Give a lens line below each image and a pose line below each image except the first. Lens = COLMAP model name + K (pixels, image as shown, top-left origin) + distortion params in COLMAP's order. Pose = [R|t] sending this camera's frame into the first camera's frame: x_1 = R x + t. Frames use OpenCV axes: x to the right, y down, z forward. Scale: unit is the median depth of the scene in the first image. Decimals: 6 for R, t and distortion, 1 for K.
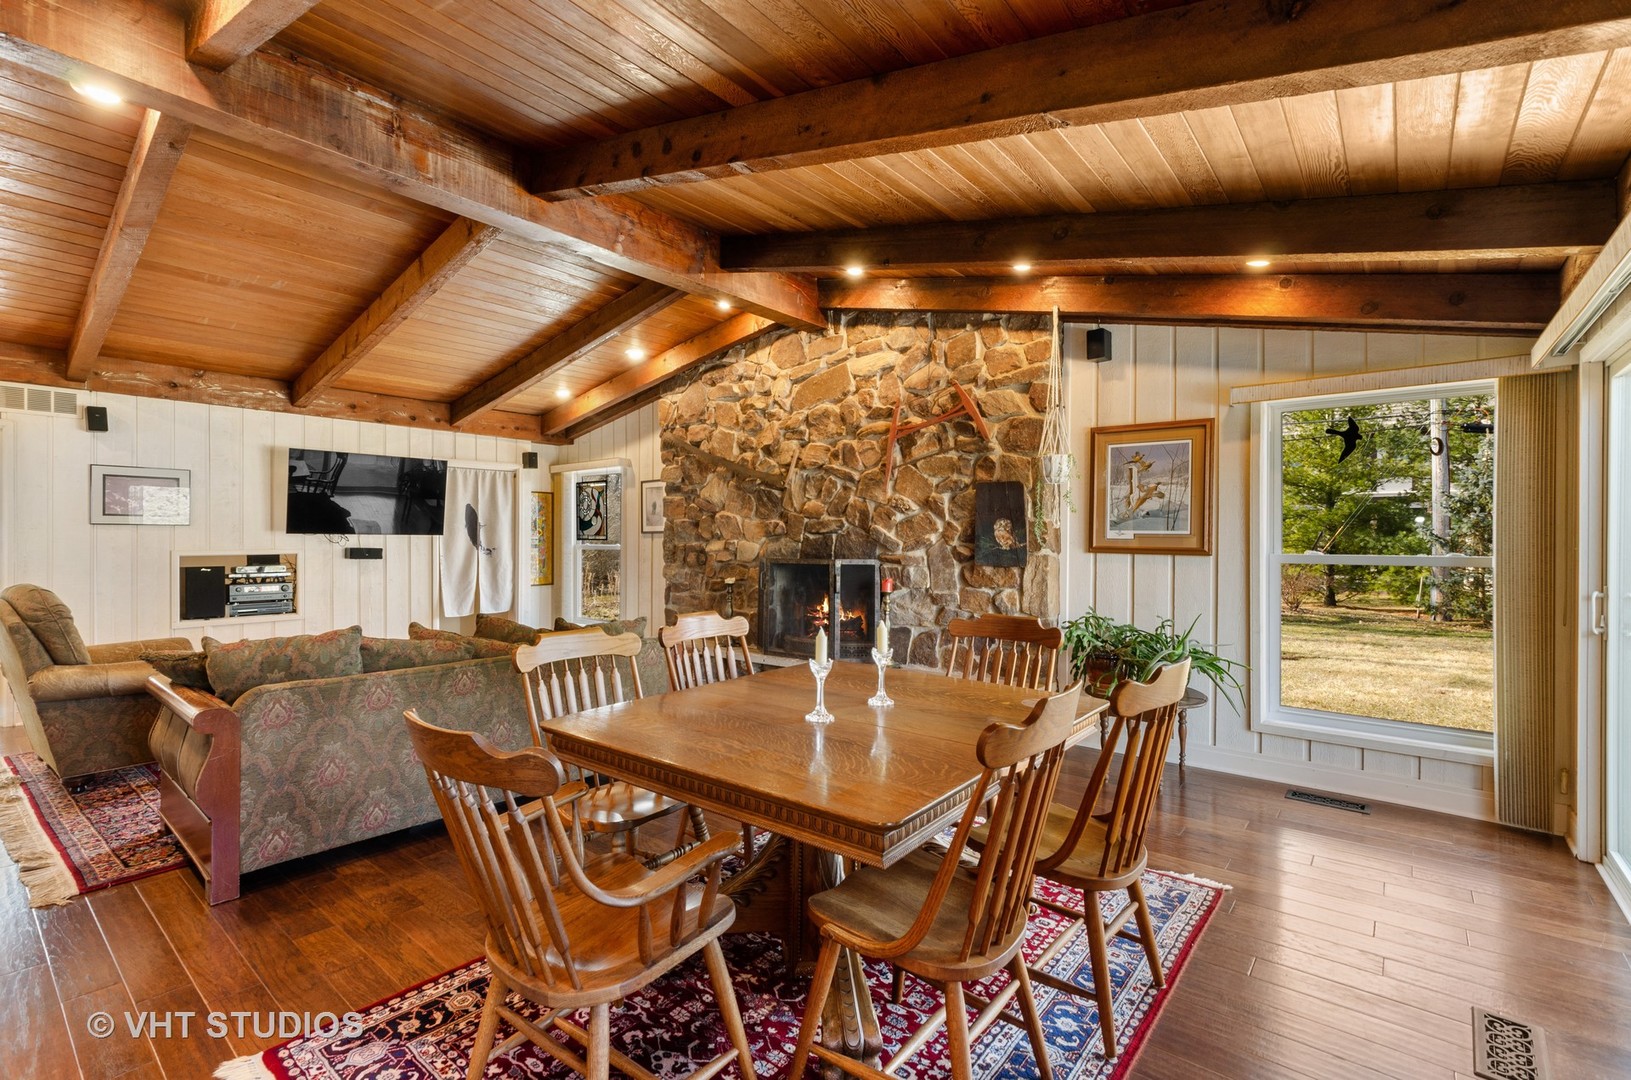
lens RADIAL K [[726.5, 0, 809.3], [0, 726.5, 538.2], [0, 0, 1]] dist [0.005644, -0.001428]
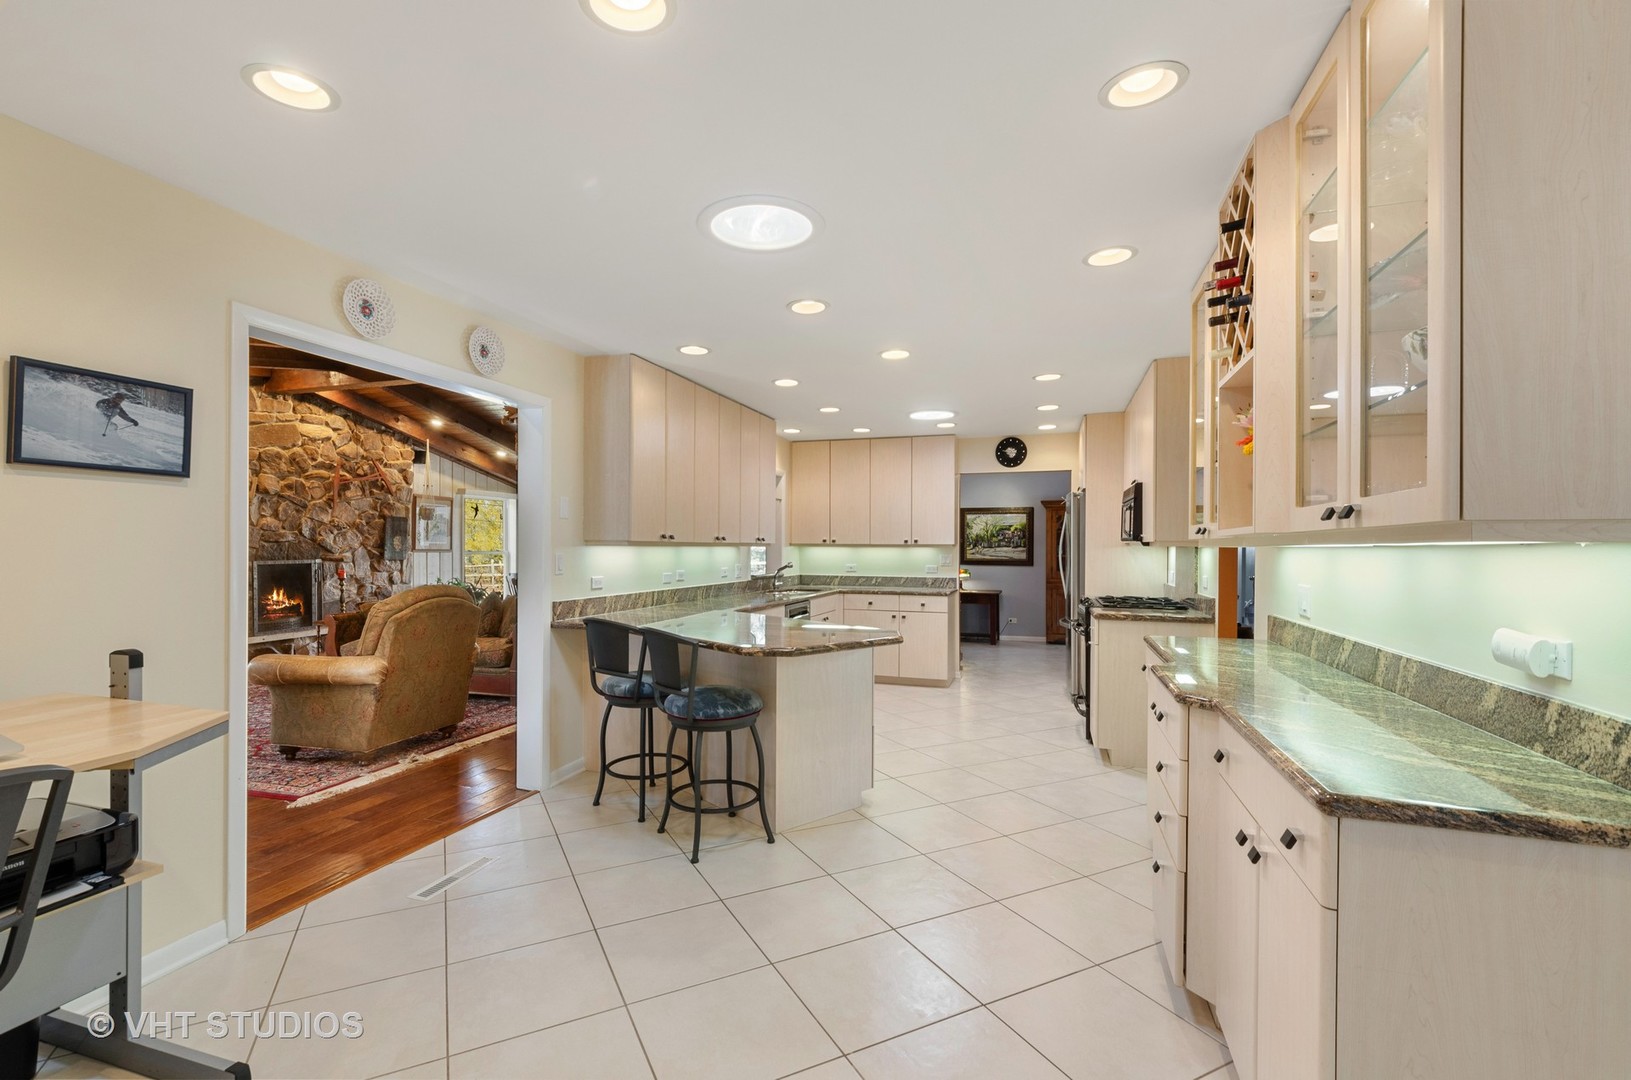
lens RADIAL K [[726.5, 0, 798.7], [0, 726.5, 544.9], [0, 0, 1]] dist [0.005644, -0.001428]
pose [[-0.352044, -0.000386, 0.935983, -1.972516], [-0.003512, 0.999993, -0.000909, -0.003592], [-0.935977, -0.003607, -0.352043, 0.677850]]
